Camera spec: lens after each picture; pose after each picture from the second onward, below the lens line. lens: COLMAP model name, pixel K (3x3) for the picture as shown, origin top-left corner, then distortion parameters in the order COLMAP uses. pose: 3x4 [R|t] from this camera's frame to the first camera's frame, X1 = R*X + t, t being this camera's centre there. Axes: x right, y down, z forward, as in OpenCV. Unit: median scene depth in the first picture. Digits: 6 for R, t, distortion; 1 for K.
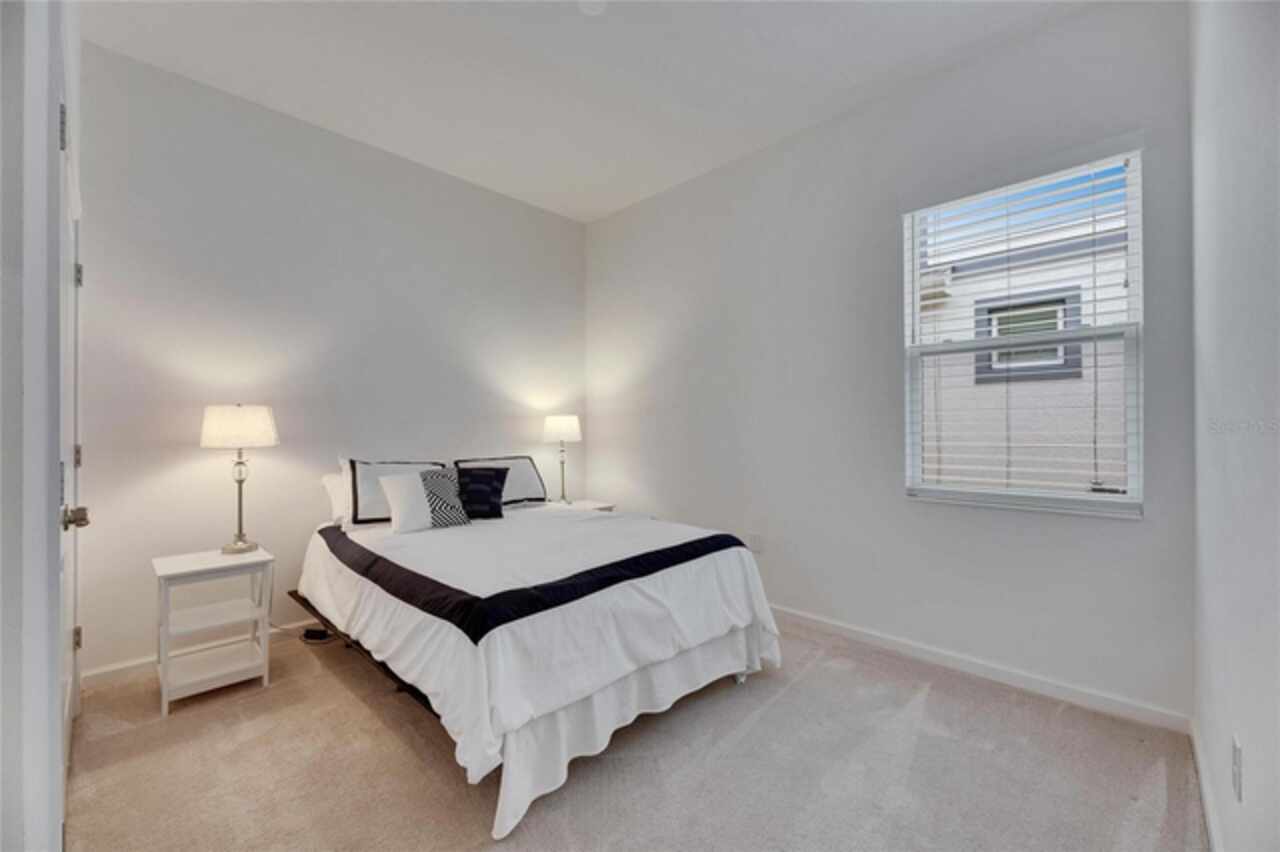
lens RADIAL K [[520.3, 0, 640.8], [0, 520.3, 429.4], [0, 0, 1]] dist [0.005622, -0.001939]
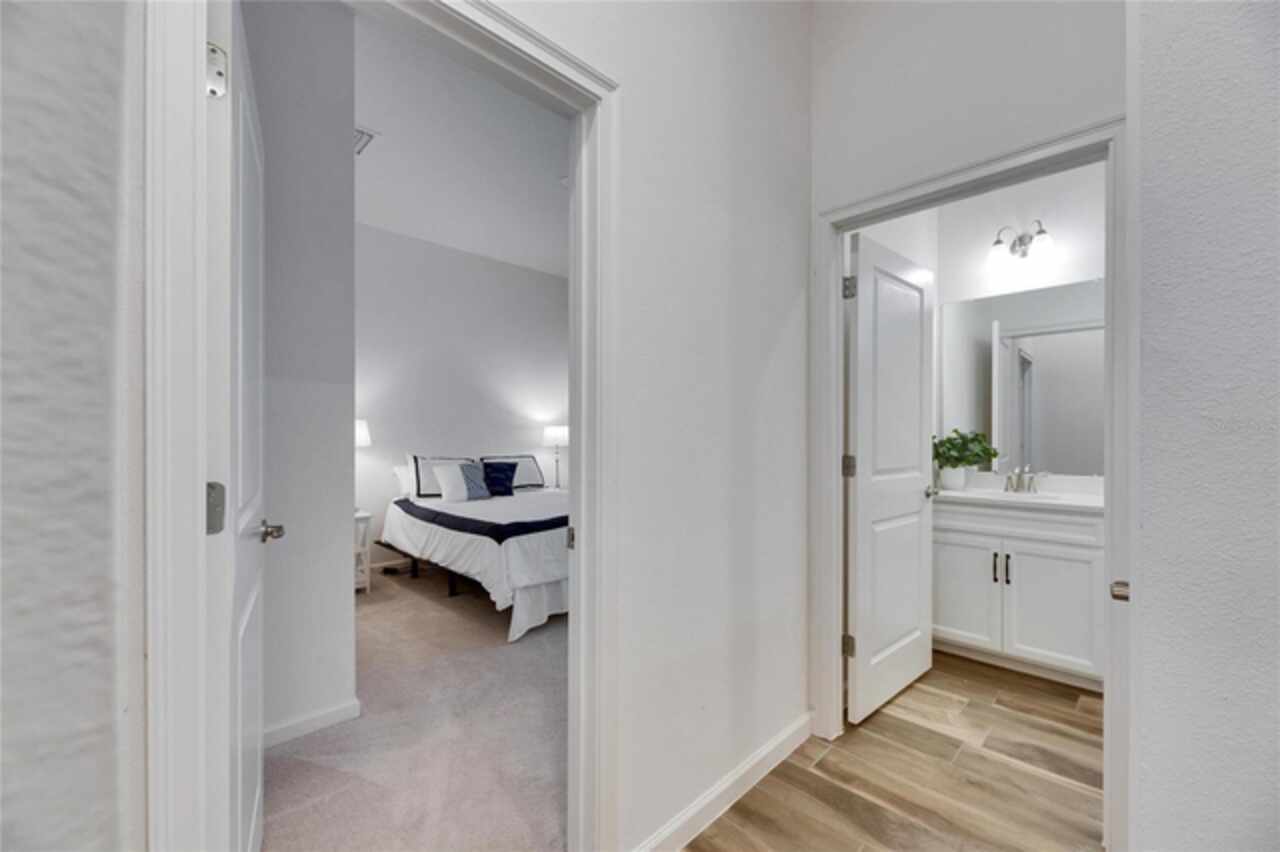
lens RADIAL K [[520.3, 0, 641.2], [0, 520.3, 432.3], [0, 0, 1]] dist [0.005622, -0.001939]
pose [[0.999826, 0.003347, -0.018355, 0.133473], [-0.003487, 0.999965, -0.007578, -0.001725], [0.018329, 0.007640, 0.999803, -0.508650]]
